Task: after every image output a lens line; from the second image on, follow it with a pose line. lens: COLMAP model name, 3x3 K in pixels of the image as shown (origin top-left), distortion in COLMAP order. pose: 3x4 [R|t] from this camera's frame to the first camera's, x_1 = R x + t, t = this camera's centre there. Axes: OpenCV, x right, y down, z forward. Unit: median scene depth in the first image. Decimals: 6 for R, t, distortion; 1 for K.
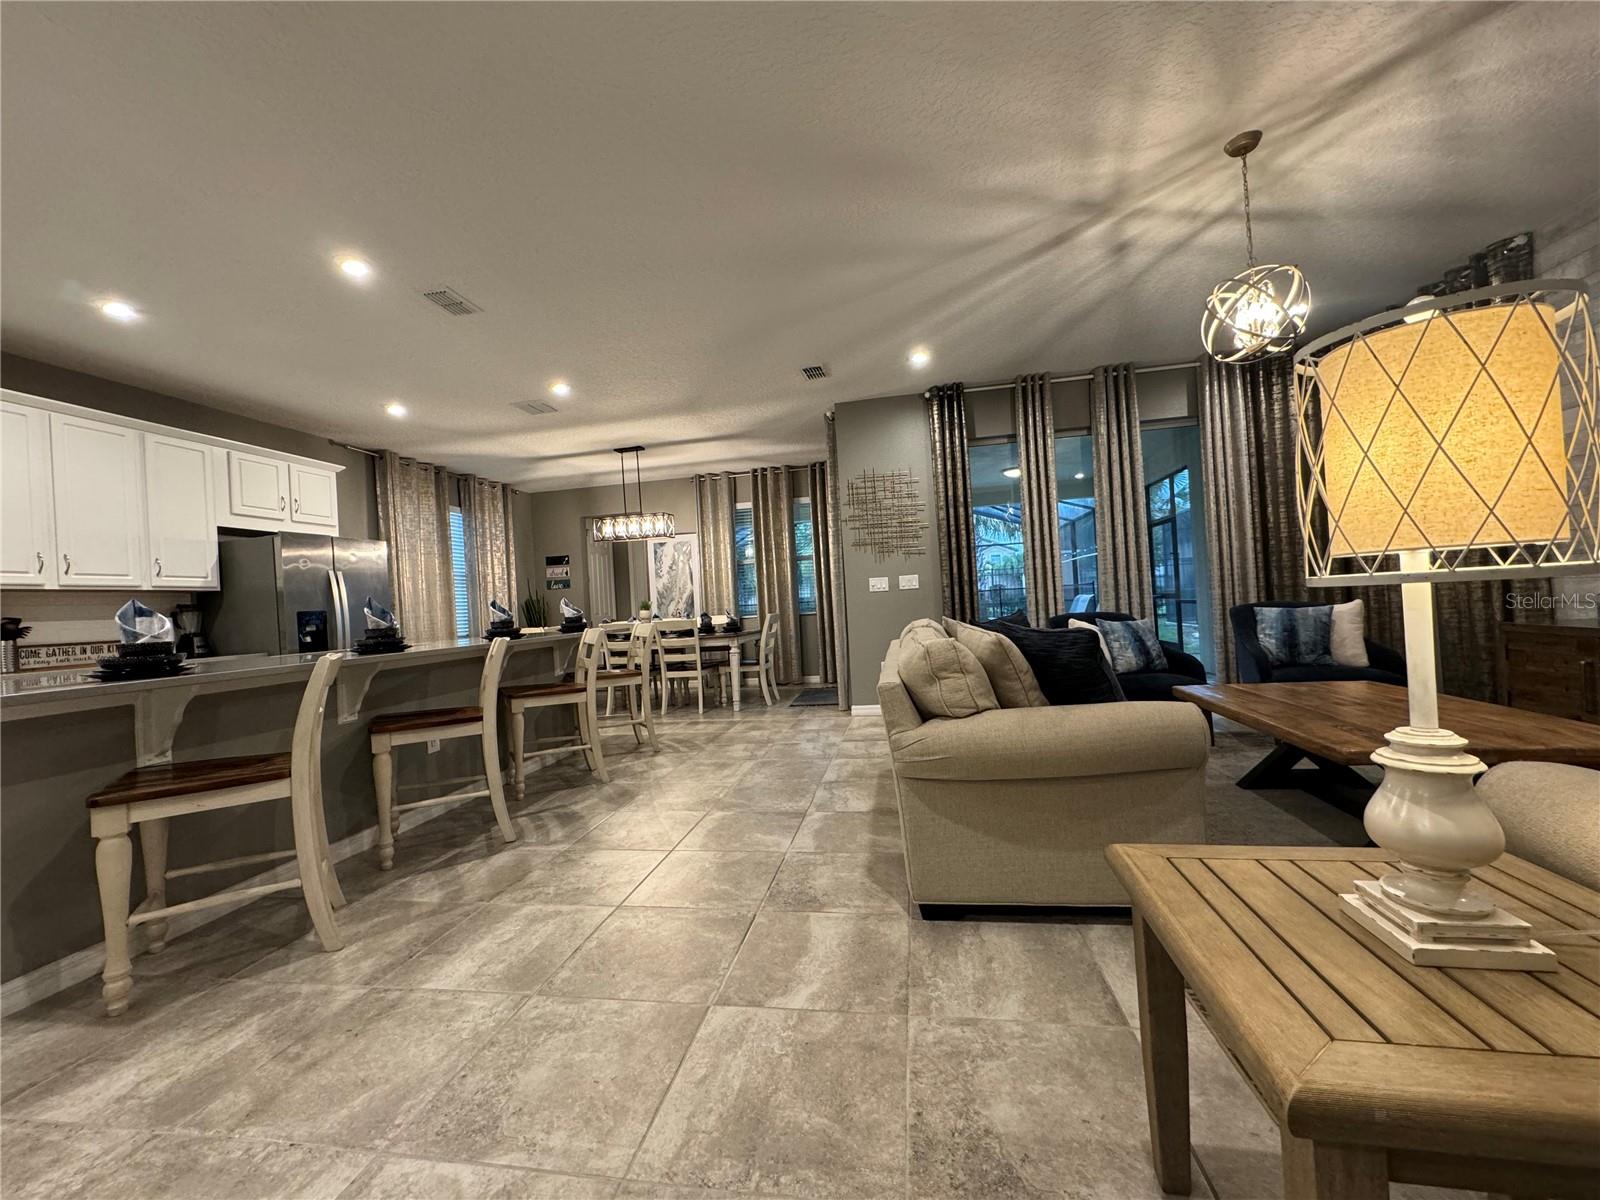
lens RADIAL K [[634.2, 0, 799.8], [0, 634.2, 597.3], [0, 0, 1]] dist [-0.000701, 0.000300]
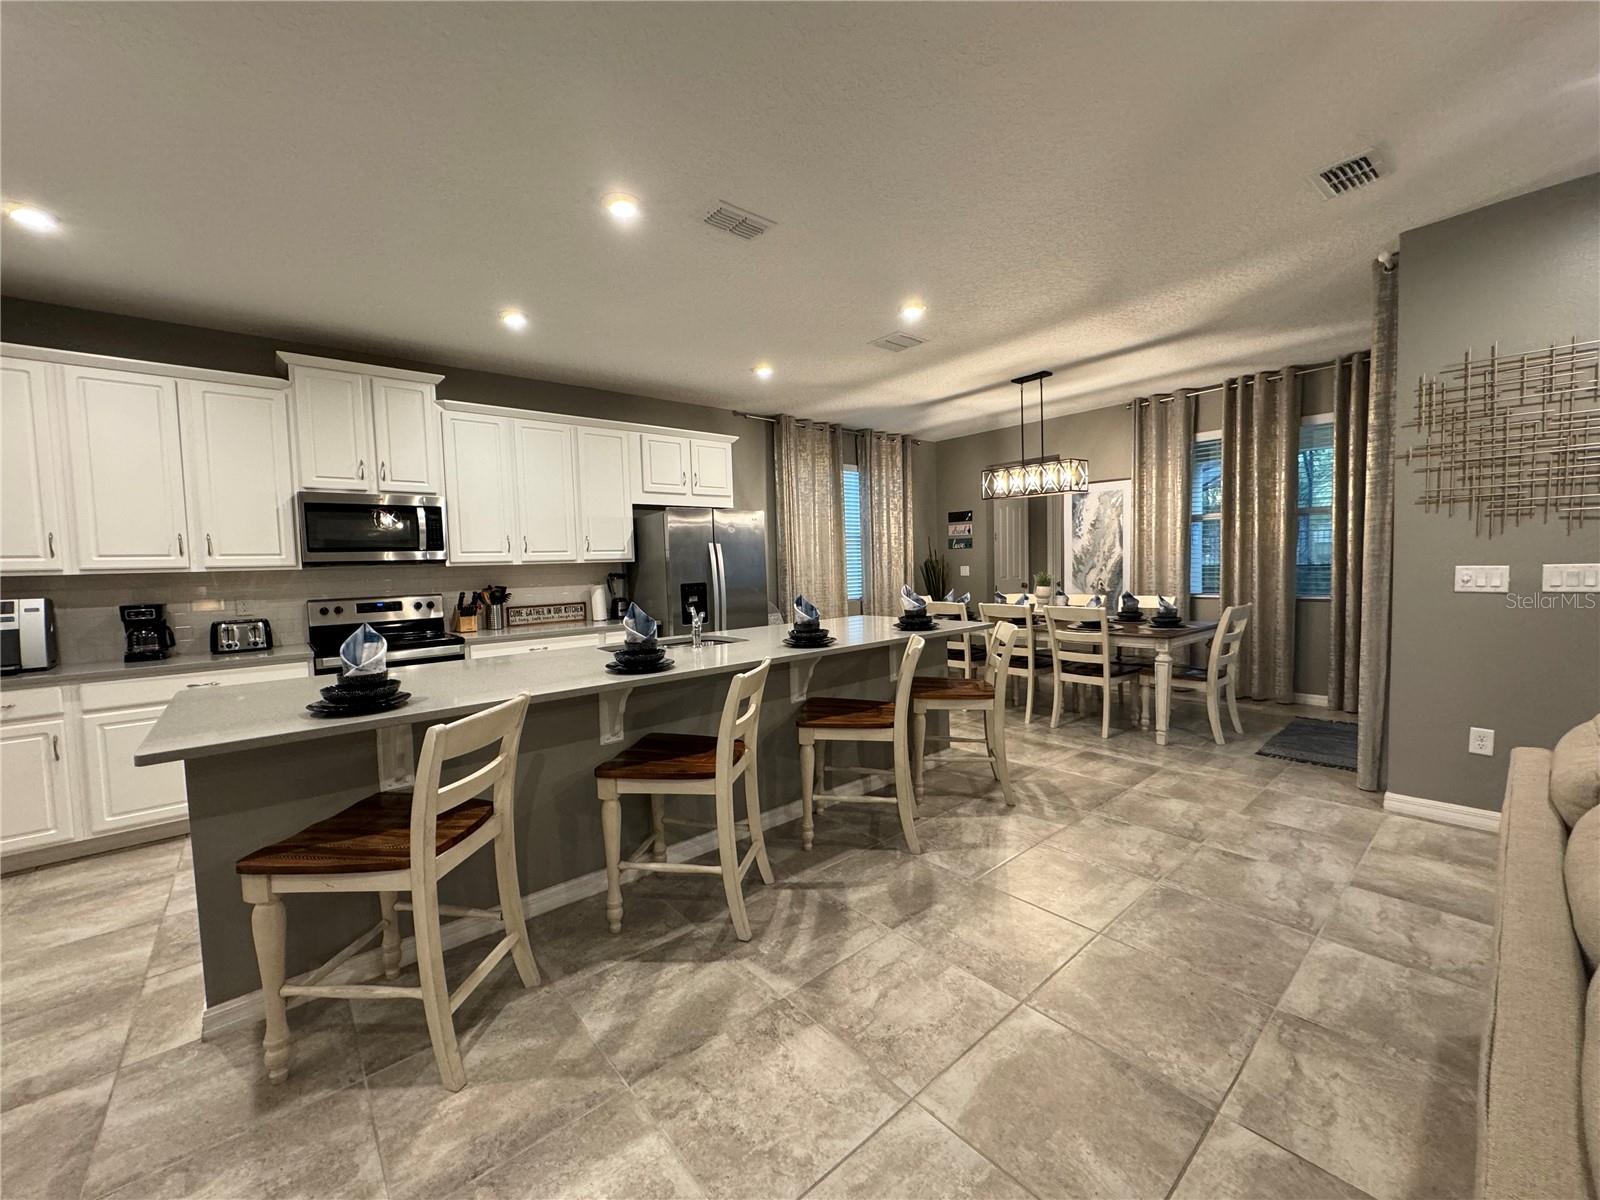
lens RADIAL K [[634.2, 0, 799.8], [0, 634.2, 597.3], [0, 0, 1]] dist [-0.000701, 0.000300]
pose [[0.772546, 0.071672, -0.630901, 0.024558], [-0.009587, 0.994812, 0.101274, -0.055128], [0.634887, -0.072190, 0.769225, 0.269182]]
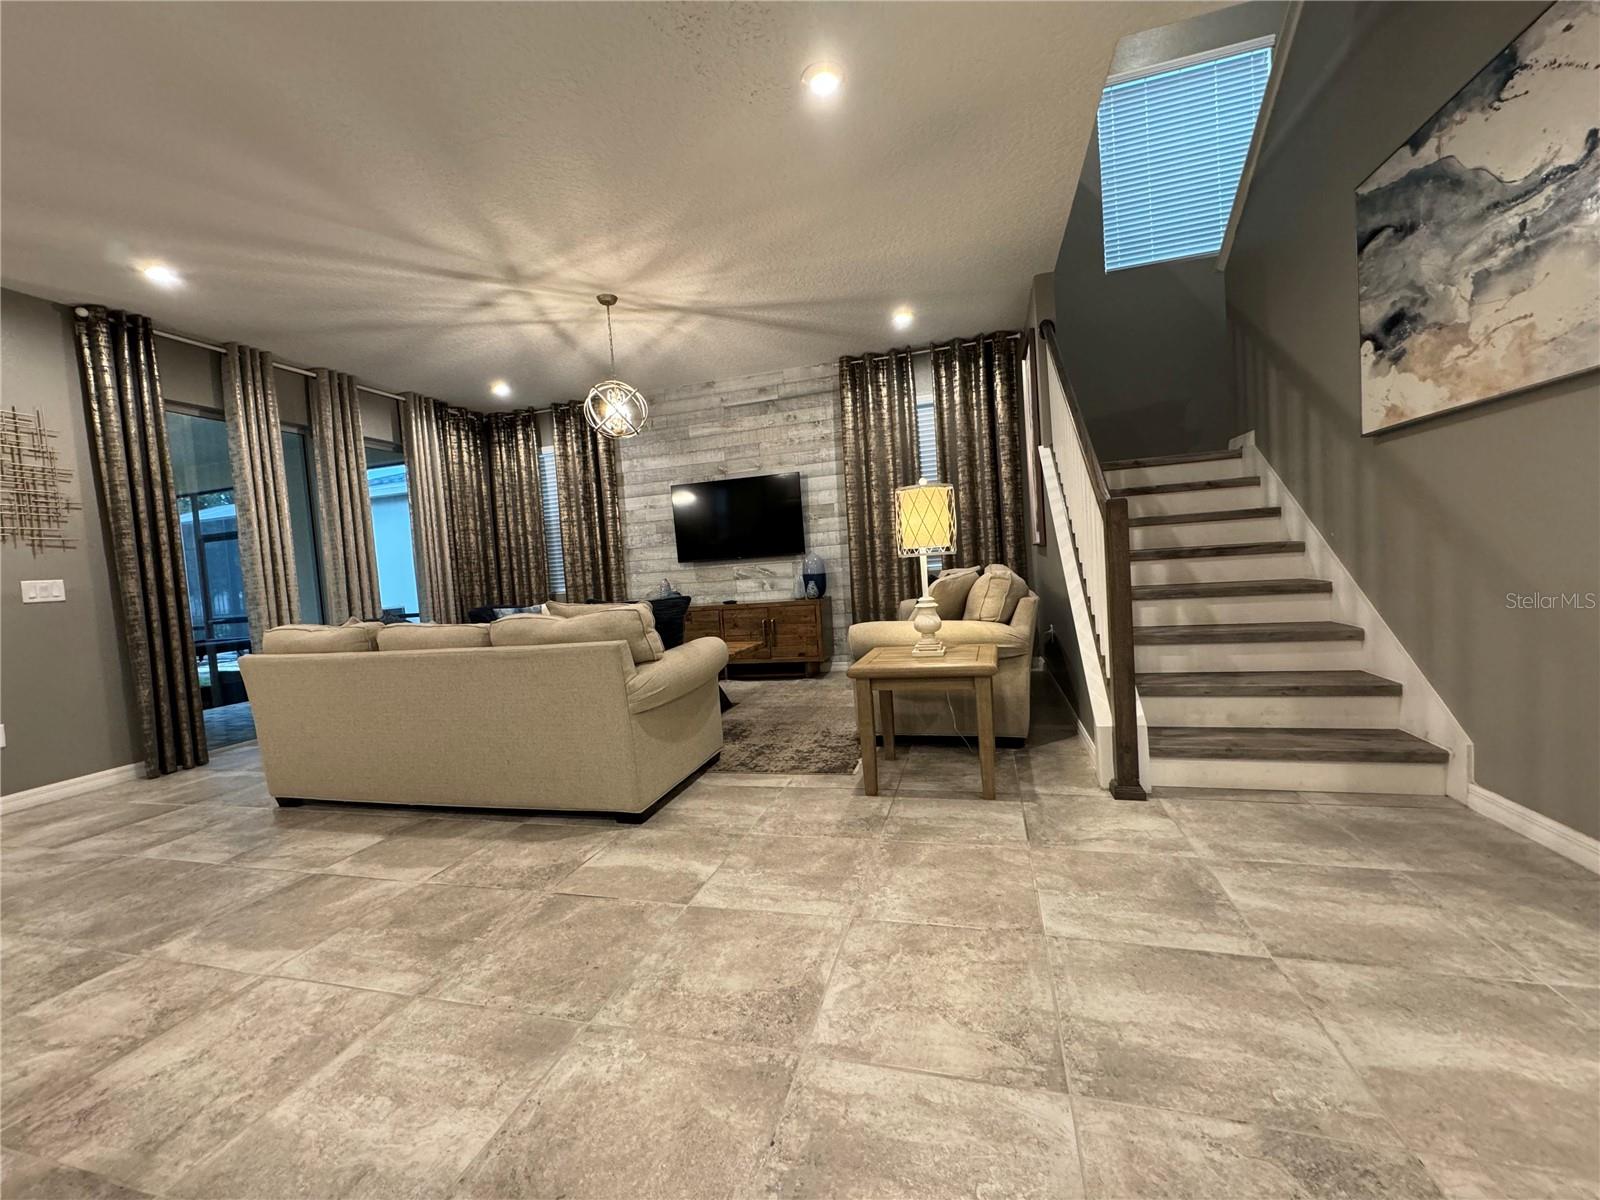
lens RADIAL K [[634.2, 0, 799.8], [0, 634.2, 597.3], [0, 0, 1]] dist [-0.000701, 0.000300]
pose [[0.104440, 0.003425, 0.994525, -0.393987], [0.054412, 0.998477, -0.009153, 0.030103], [-0.993042, 0.055070, 0.104095, 0.196880]]
